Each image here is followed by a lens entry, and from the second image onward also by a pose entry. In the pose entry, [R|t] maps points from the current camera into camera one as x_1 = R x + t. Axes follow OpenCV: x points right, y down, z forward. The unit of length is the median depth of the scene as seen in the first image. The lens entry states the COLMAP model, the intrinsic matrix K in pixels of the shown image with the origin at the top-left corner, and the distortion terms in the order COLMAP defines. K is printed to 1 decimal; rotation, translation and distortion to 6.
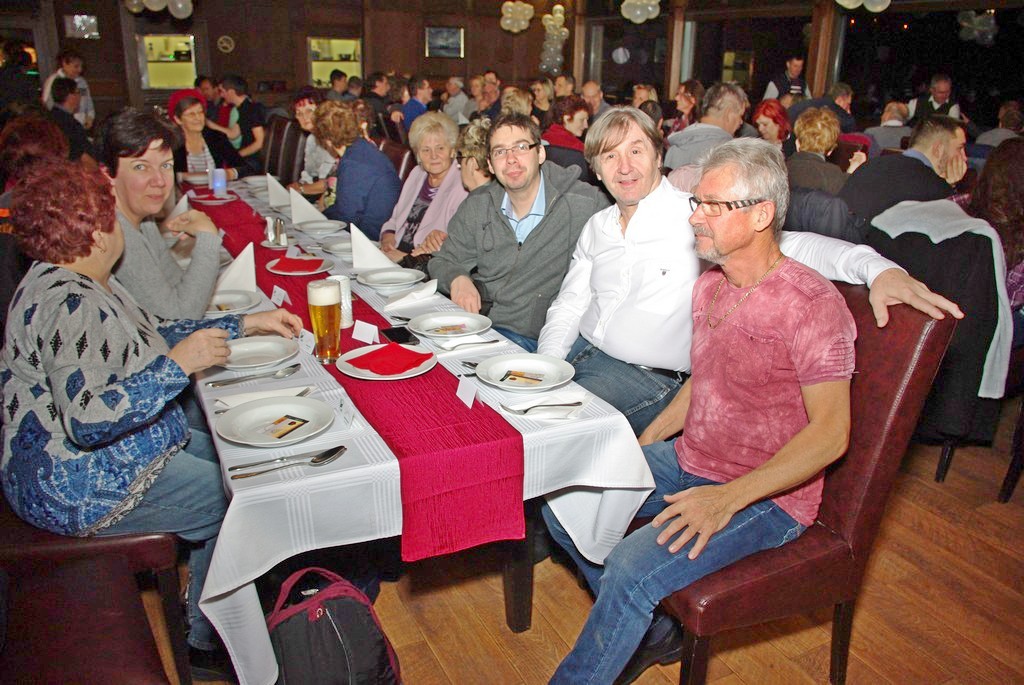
lens RADIAL K [[818.7, 0, 514.6], [0, 818.7, 349.8], [0, 0, 1]] dist [-0.086243, 0.044433]
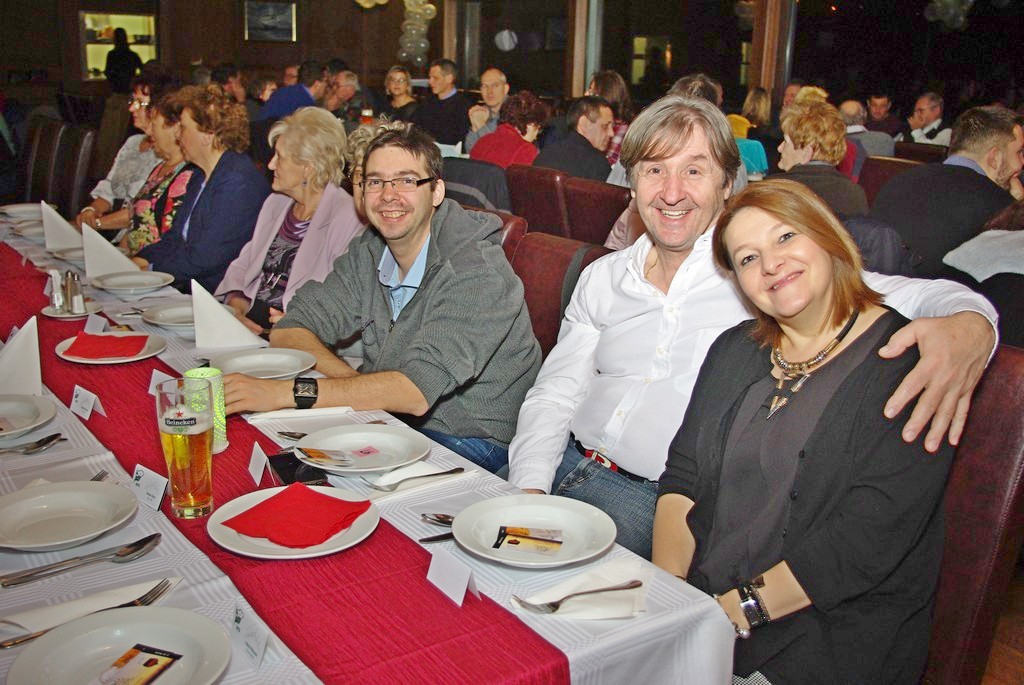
lens RADIAL K [[1072.7, 0, 516.6], [0, 1072.7, 335.0], [0, 0, 1]] dist [-0.047354, 0.000000]
pose [[0.989047, -0.027748, 0.144973, -0.053720], [0.039436, 0.996143, -0.078380, -0.026642], [-0.142239, 0.083239, 0.986326, 0.102336]]
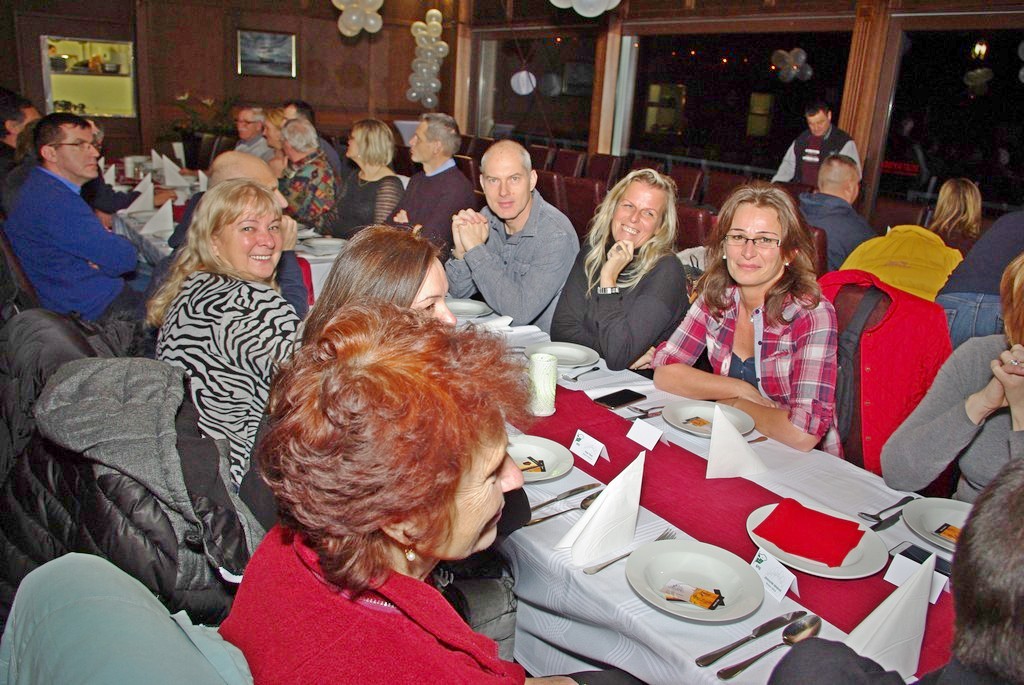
lens RADIAL K [[818.7, 0, 517.4], [0, 818.7, 372.1], [0, 0, 1]] dist [-0.086243, 0.044433]
pose [[0.989410, -0.003420, 0.145109, 0.103493], [0.004124, 0.999981, -0.004553, -0.466615], [-0.145090, 0.005103, 0.989405, 1.302030]]
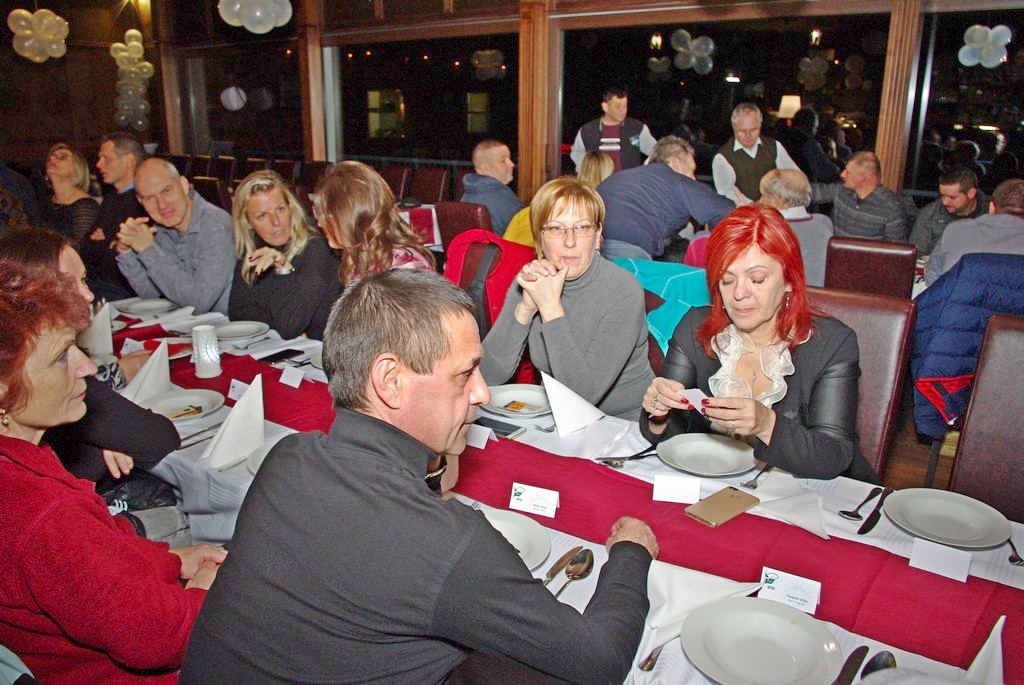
lens RADIAL K [[818.7, 0, 519.0], [0, 818.7, 370.4], [0, 0, 1]] dist [-0.086243, 0.044433]
pose [[0.903210, -0.140924, 0.405405, 0.163586], [0.150910, 0.988520, 0.007405, -0.410977], [-0.401794, 0.054491, 0.914107, 1.151841]]
